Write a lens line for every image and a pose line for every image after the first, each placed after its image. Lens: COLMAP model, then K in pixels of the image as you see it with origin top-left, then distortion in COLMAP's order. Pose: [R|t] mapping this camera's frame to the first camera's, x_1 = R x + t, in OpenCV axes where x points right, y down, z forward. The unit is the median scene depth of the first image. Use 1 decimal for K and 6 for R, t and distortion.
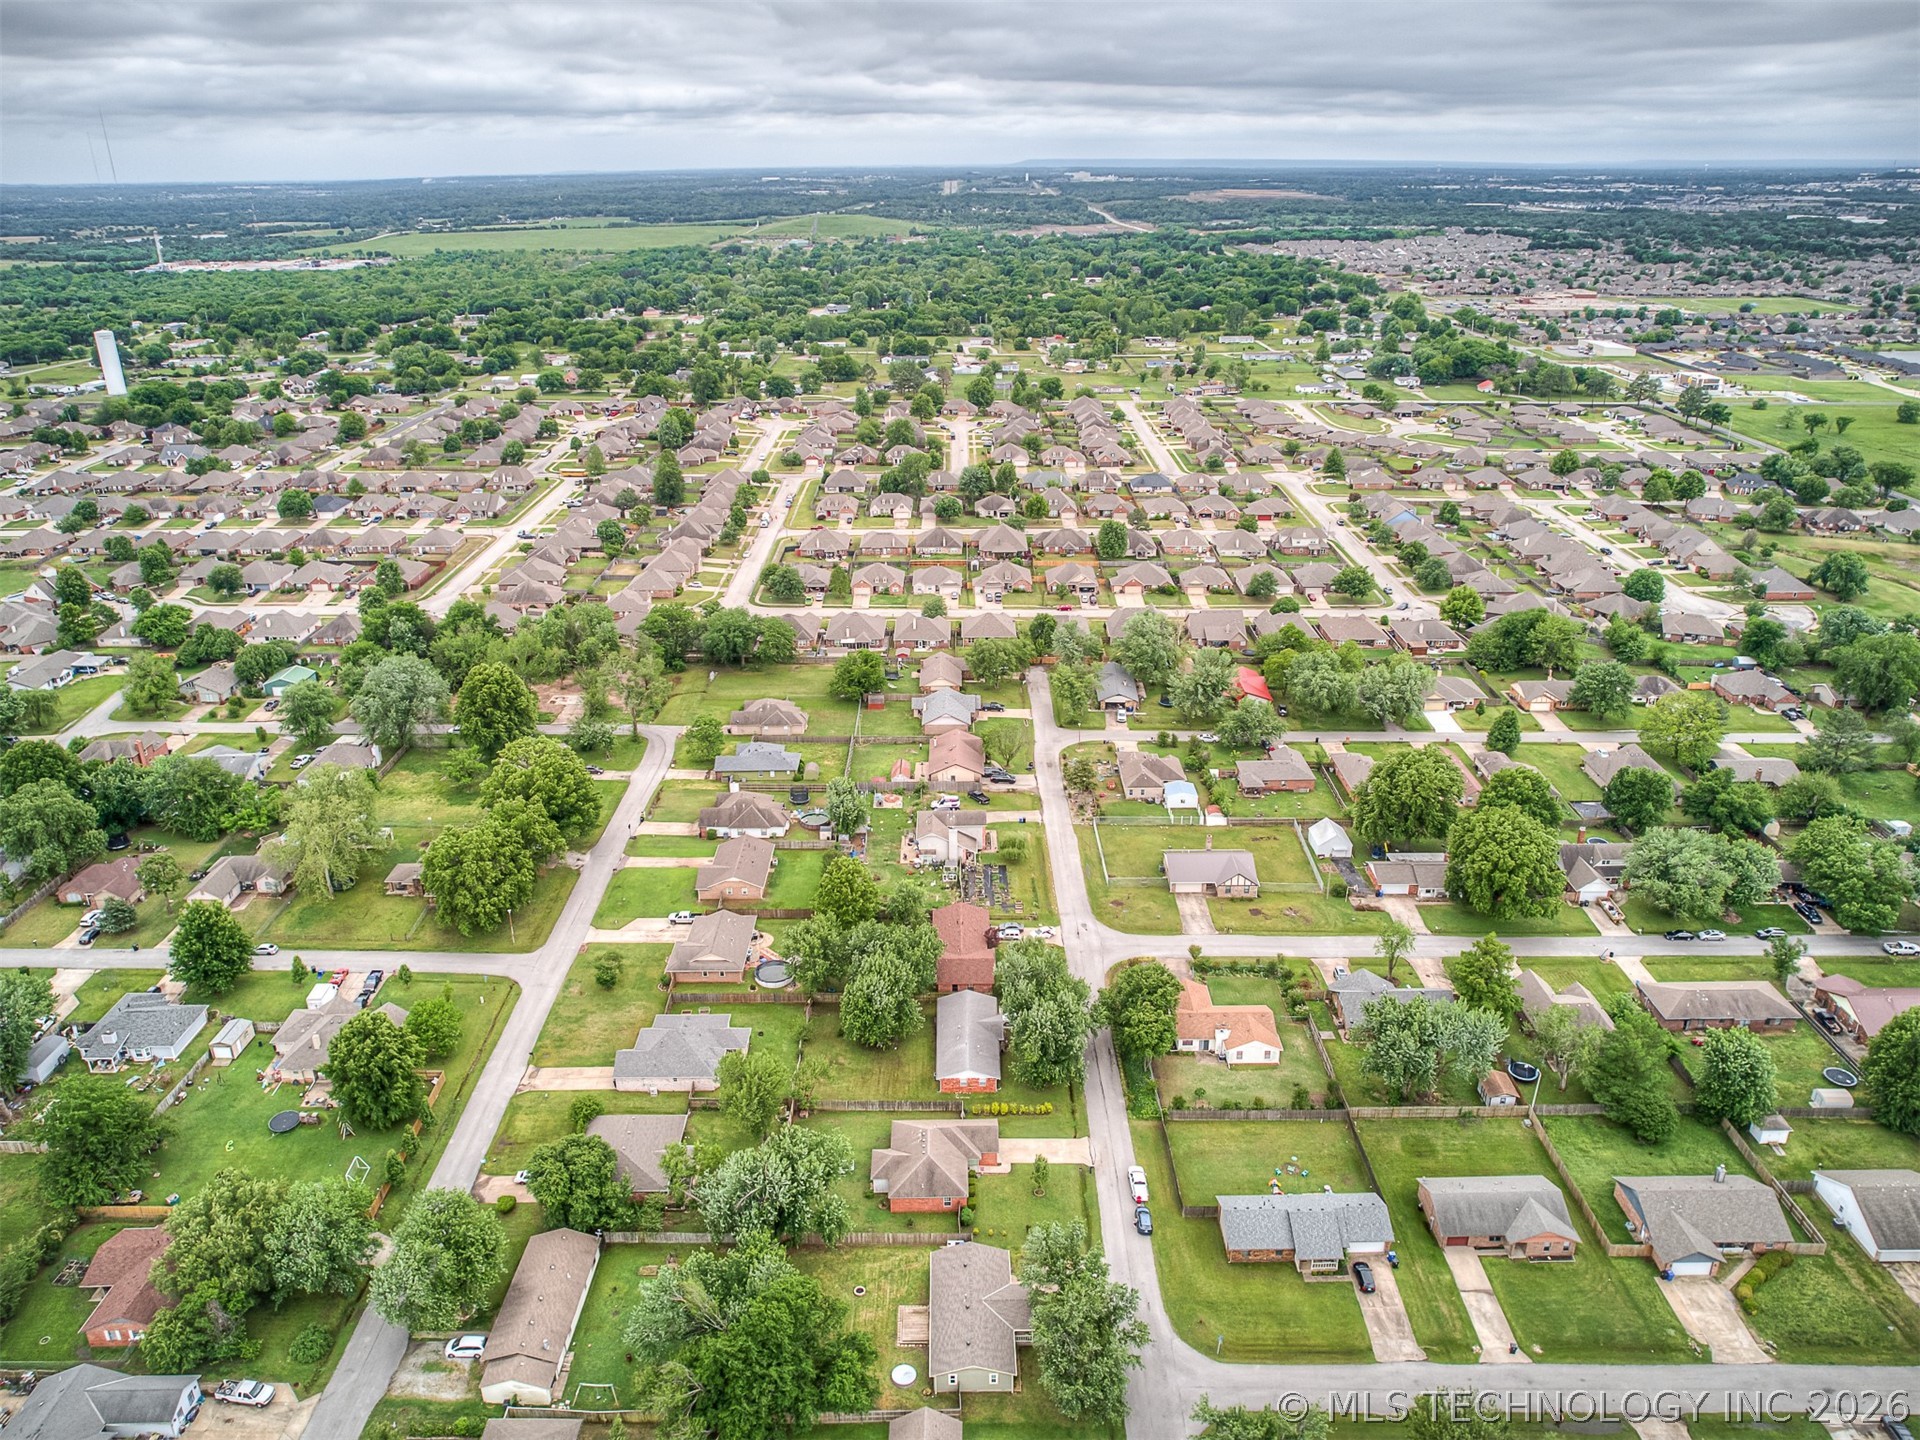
lens RADIAL K [[1364.1, 0, 960.7], [0, 1364.1, 751.2], [0, 0, 1]] dist [-0.061593, 0.036430]
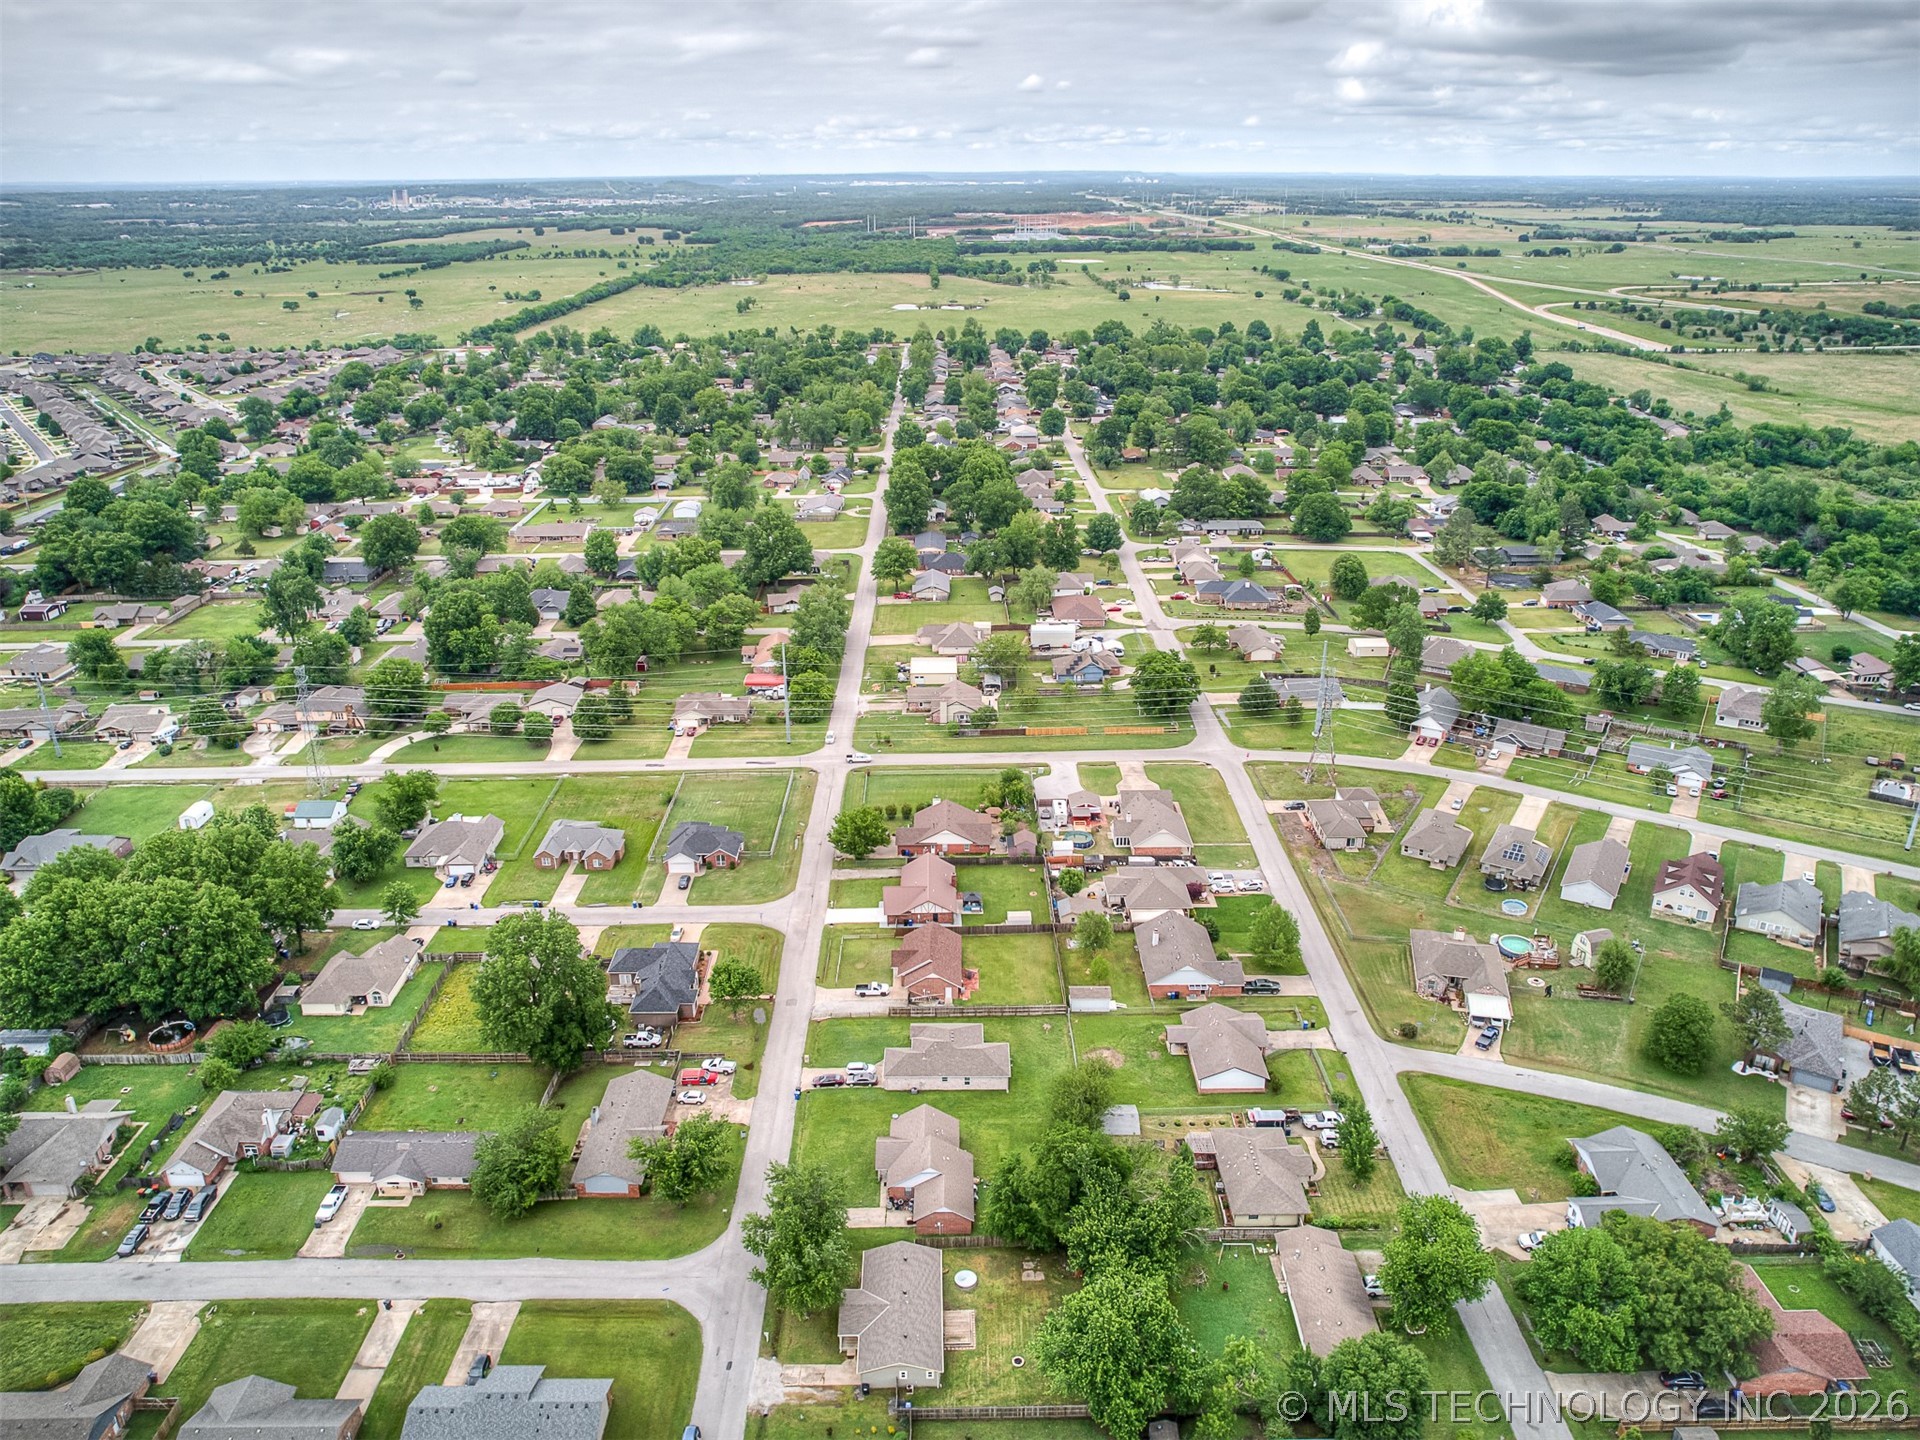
lens RADIAL K [[1375.9, 0, 949.2], [0, 1375.9, 722.7], [0, 0, 1]] dist [-0.048698, -0.000188]
pose [[-0.999891, 0.014710, 0.001477, -0.026640], [0.011299, 0.695896, 0.718054, -0.460432], [0.009535, 0.717992, -0.695986, 1.037609]]
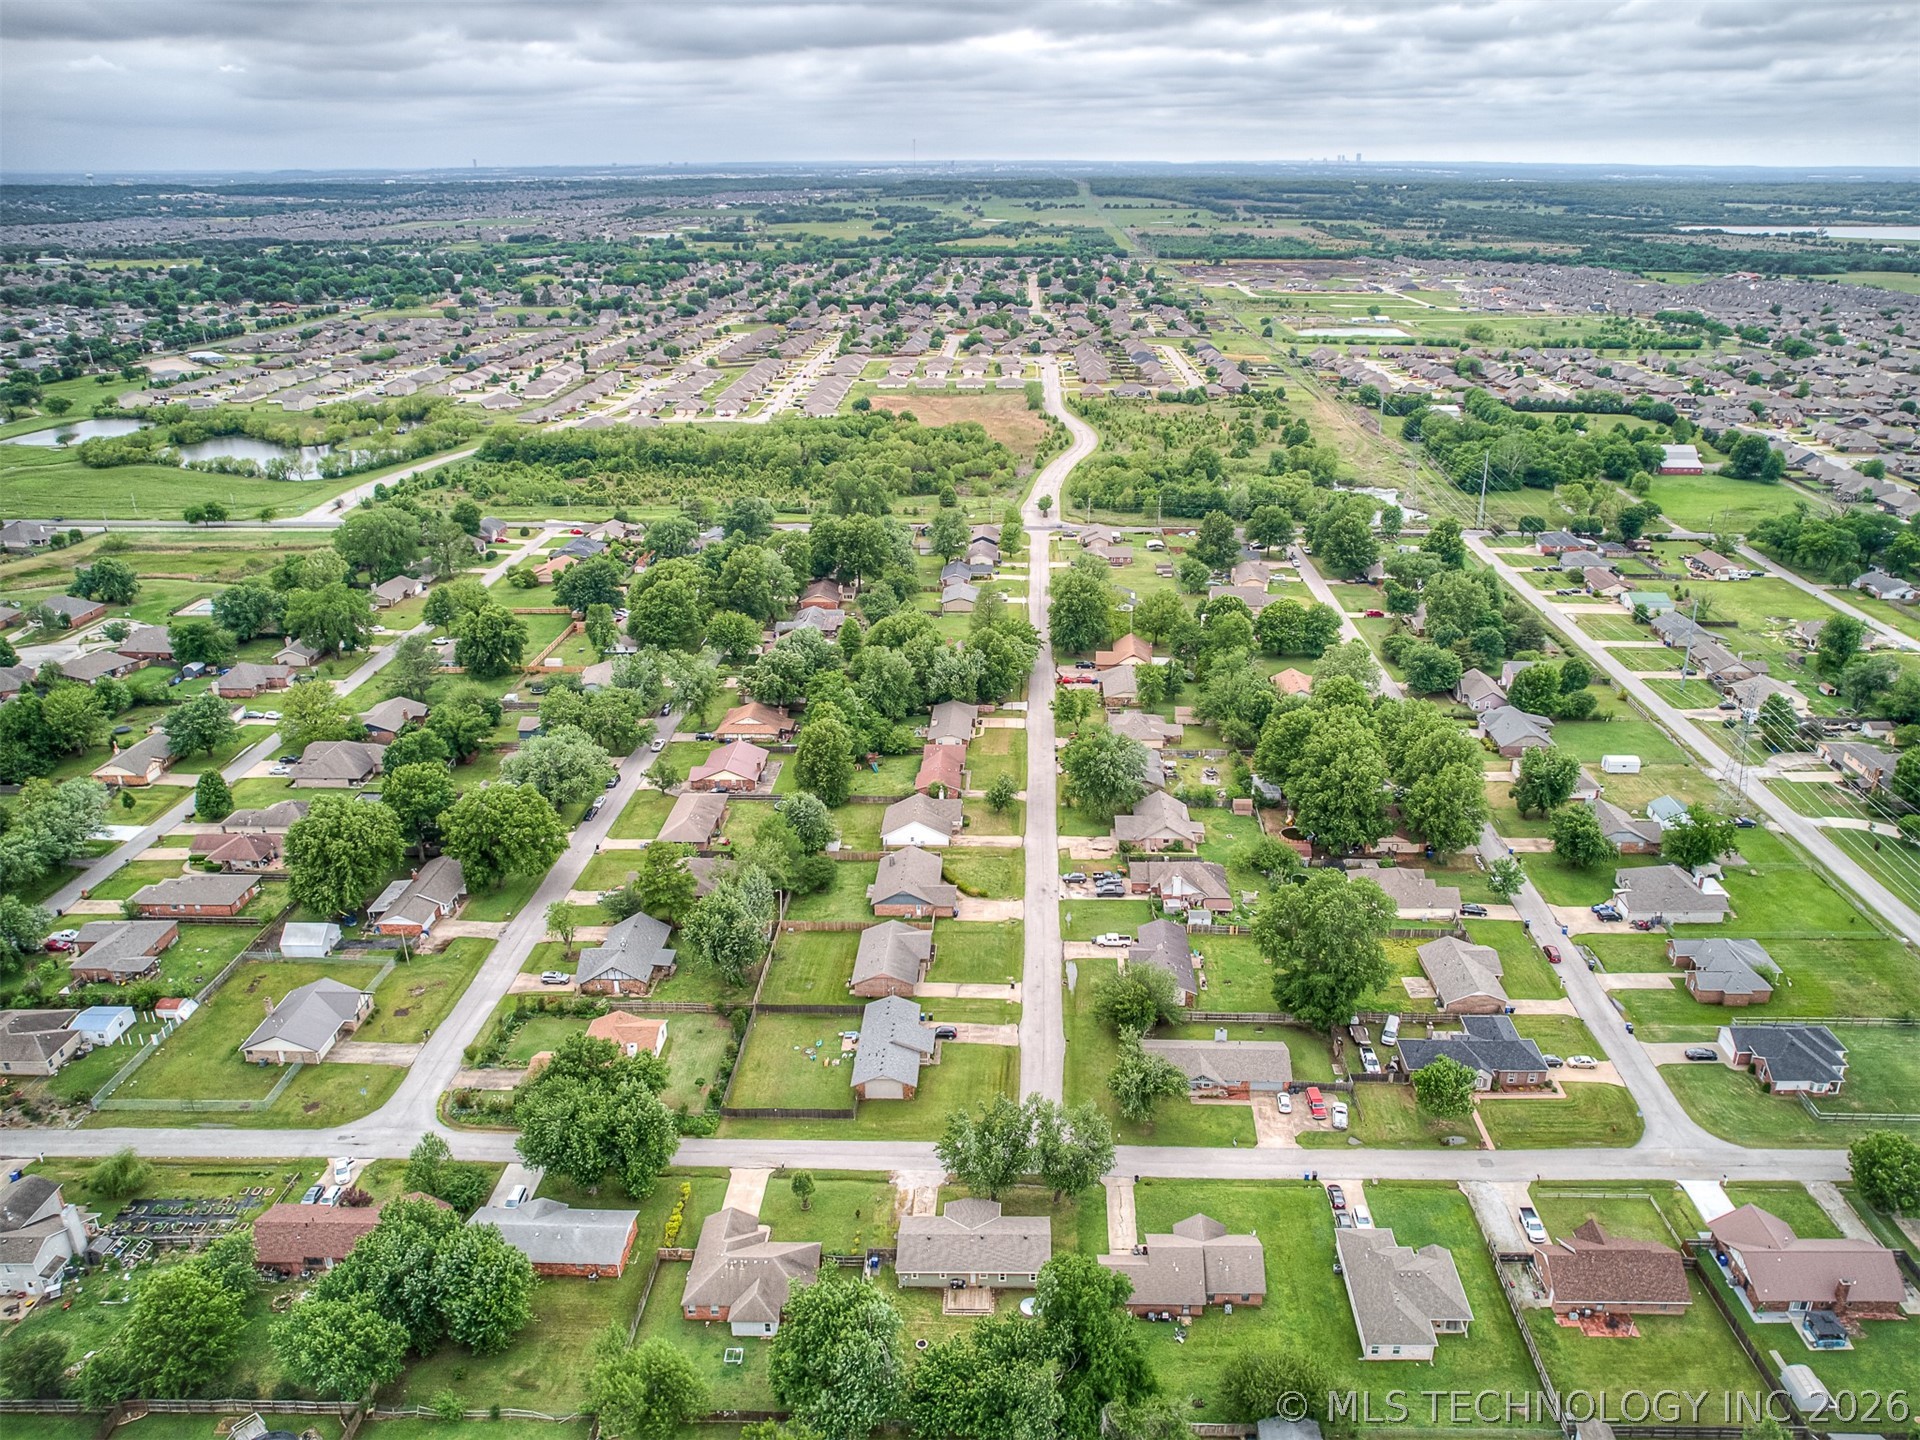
lens RADIAL K [[1369.6, 0, 1022.9], [0, 1369.6, 720.1], [0, 0, 1]] dist [-0.067226, 0.056494]
pose [[0.008712, -0.375589, 0.926746, -0.618287], [0.399751, 0.850811, 0.341056, -0.215525], [-0.916582, 0.367496, 0.157554, 0.479265]]
